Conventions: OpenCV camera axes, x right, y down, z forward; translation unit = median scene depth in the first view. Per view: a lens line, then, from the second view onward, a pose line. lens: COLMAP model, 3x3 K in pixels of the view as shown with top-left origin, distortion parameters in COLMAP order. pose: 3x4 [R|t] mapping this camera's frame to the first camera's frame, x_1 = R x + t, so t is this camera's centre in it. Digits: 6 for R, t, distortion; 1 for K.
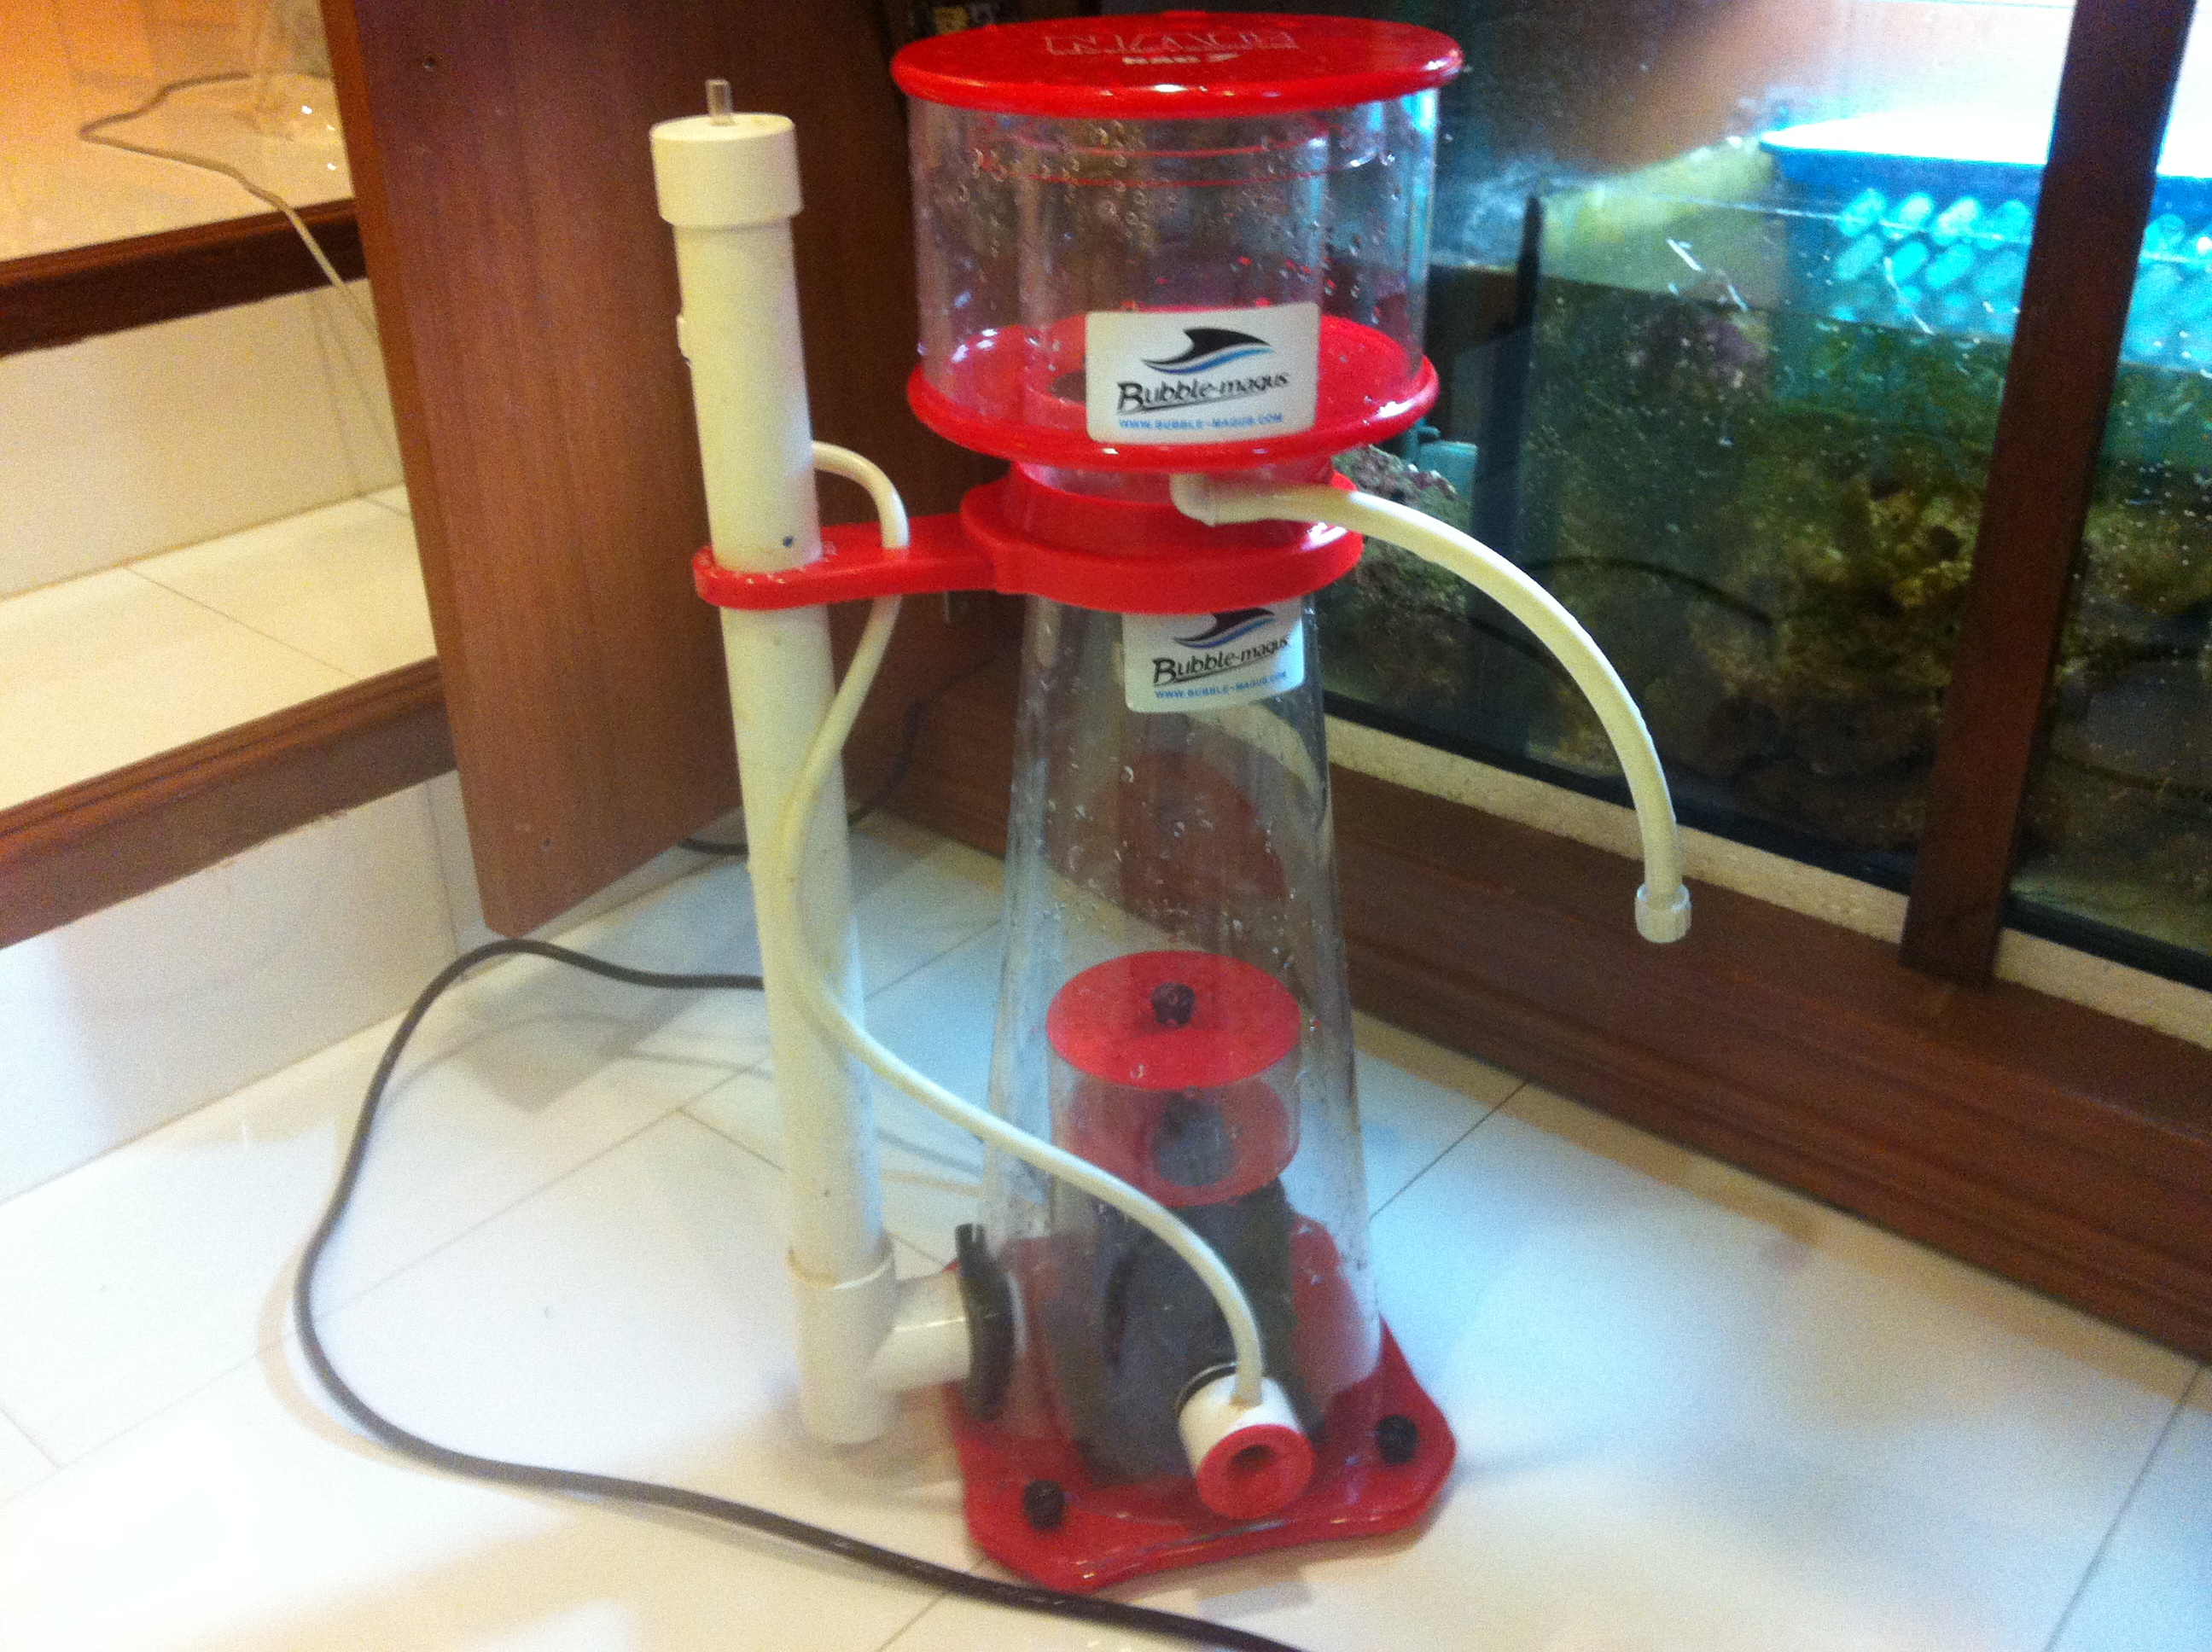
lens RADIAL K [[2000.6, 0, 1106.0], [0, 2000.6, 826.0], [0, 0, 1]] dist [0.000956, 0.000919]
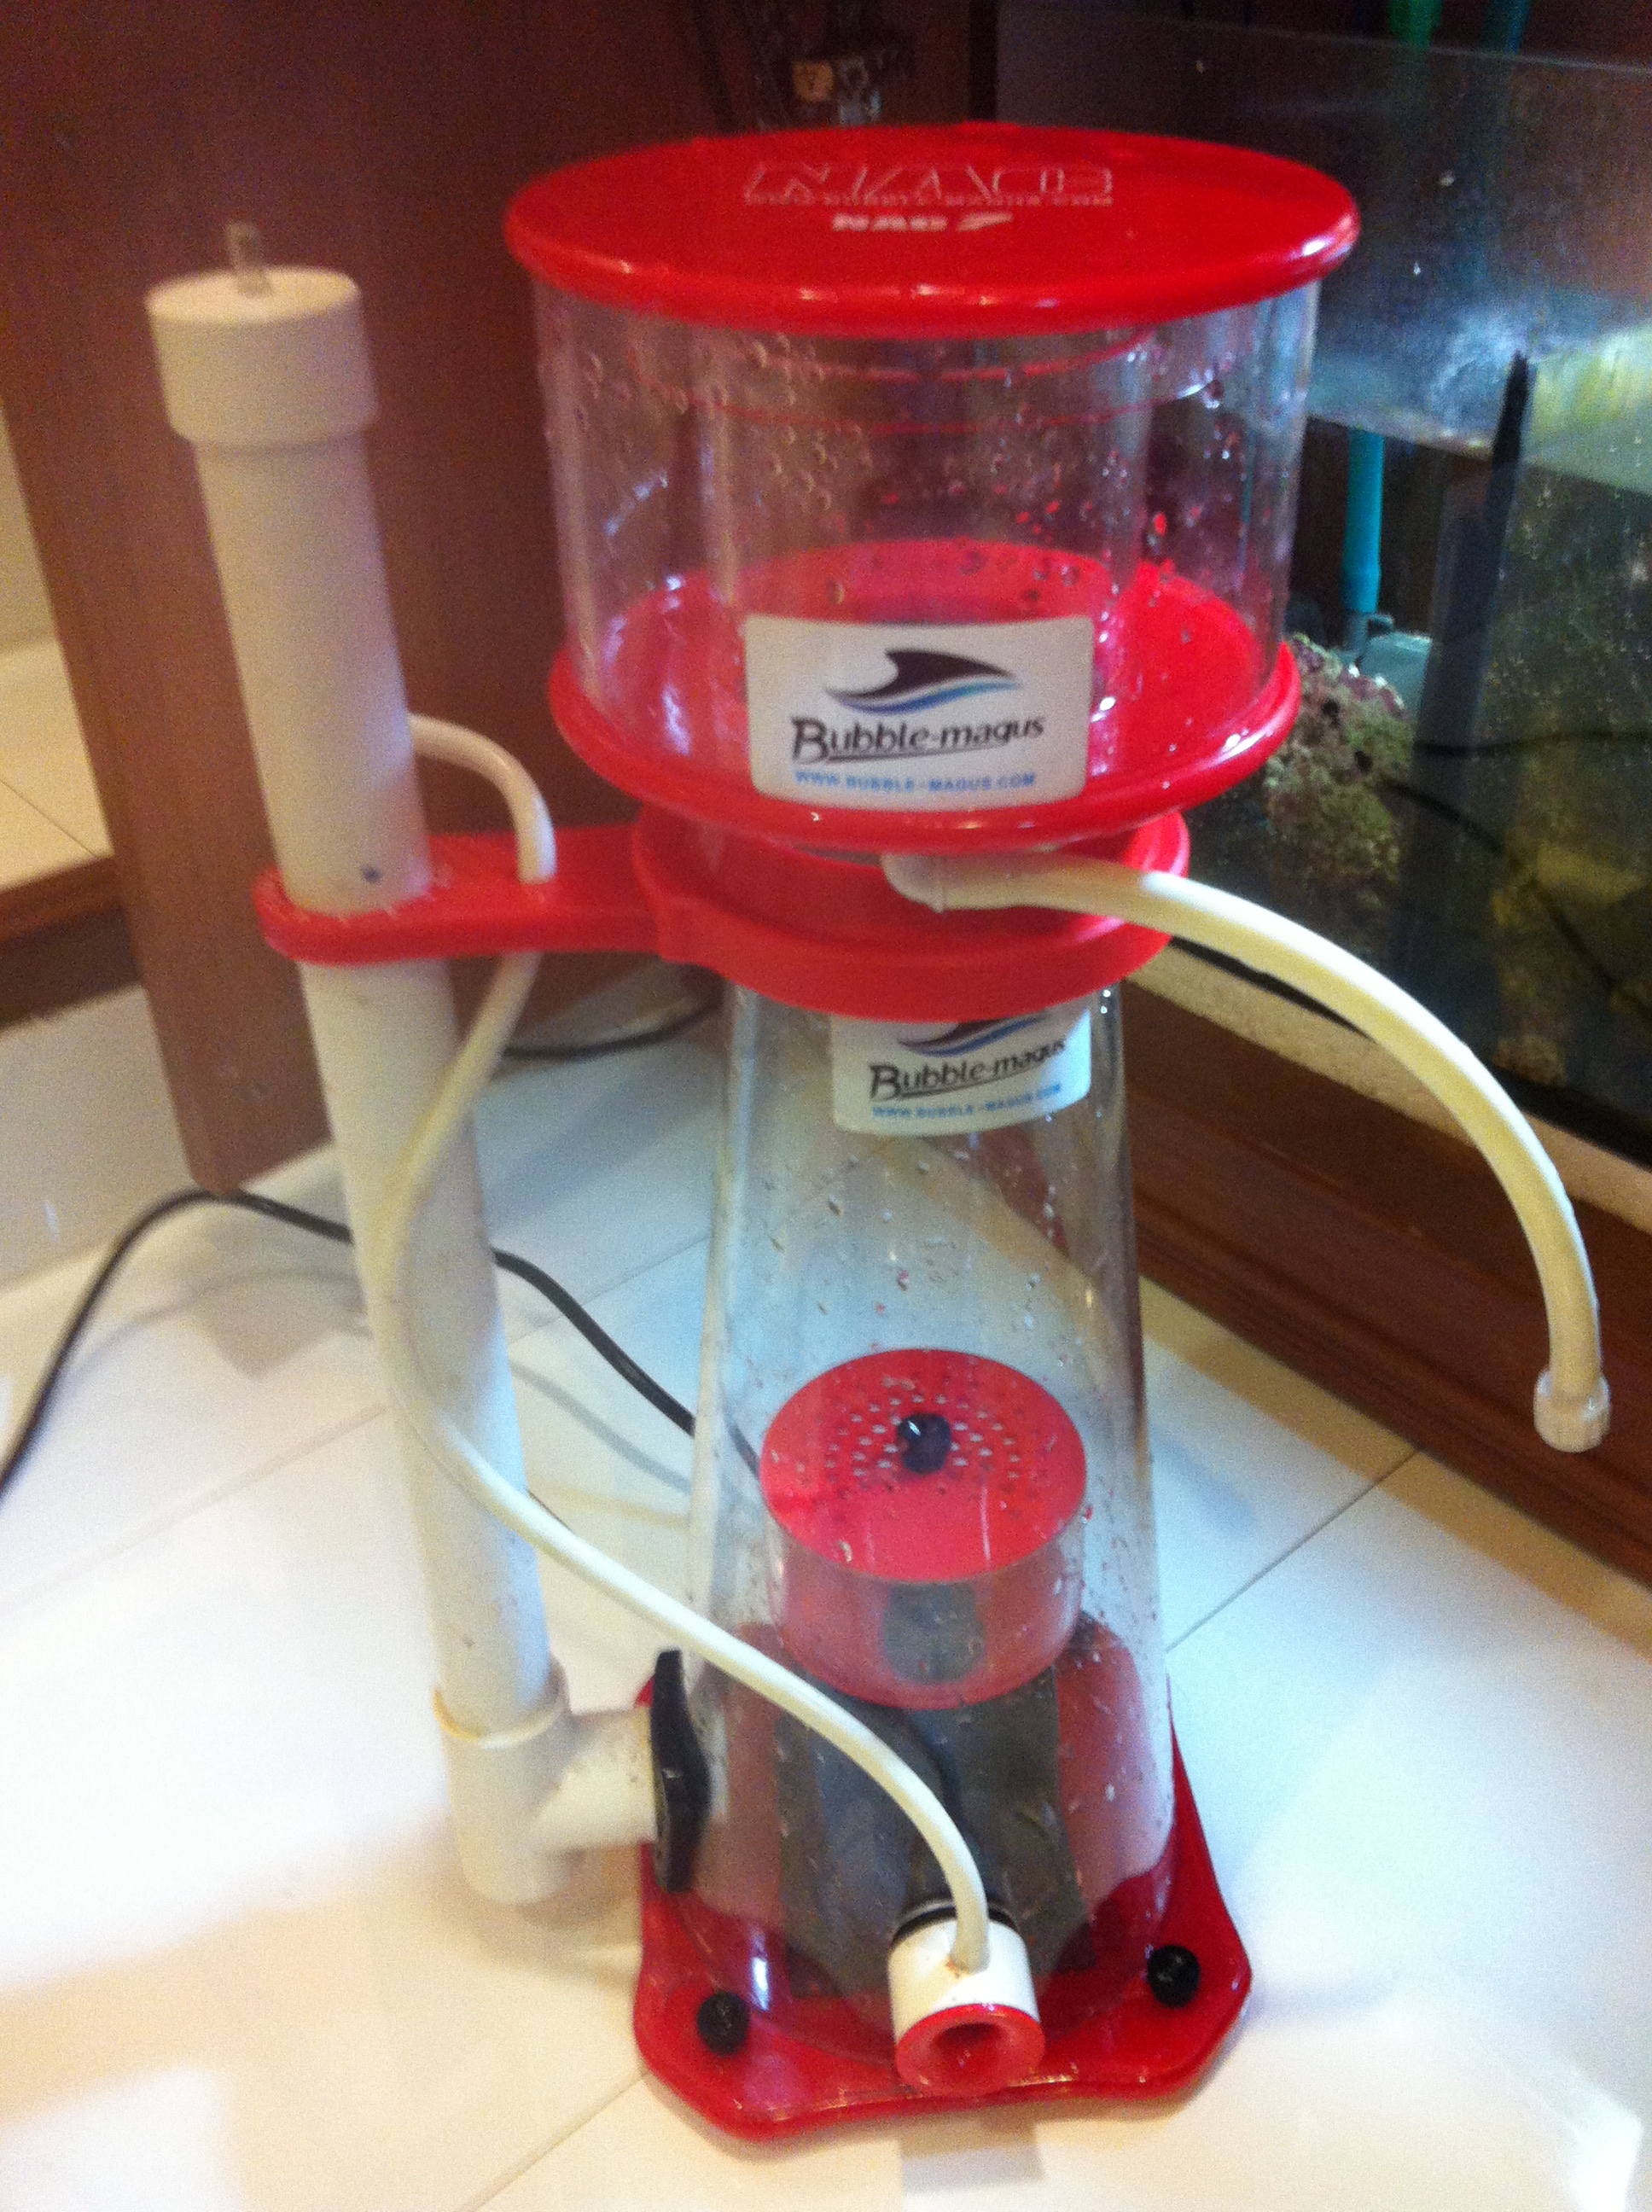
lens RADIAL K [[2031.3, 0, 892.9], [0, 2031.3, 1100.5], [0, 0, 1]] dist [-0.000416, -0.001702]
pose [[0.993343, 0.075734, -0.086797, 0.095681], [-0.066446, 0.992217, 0.105311, -0.147020], [0.094097, -0.098843, 0.990644, 0.273202]]
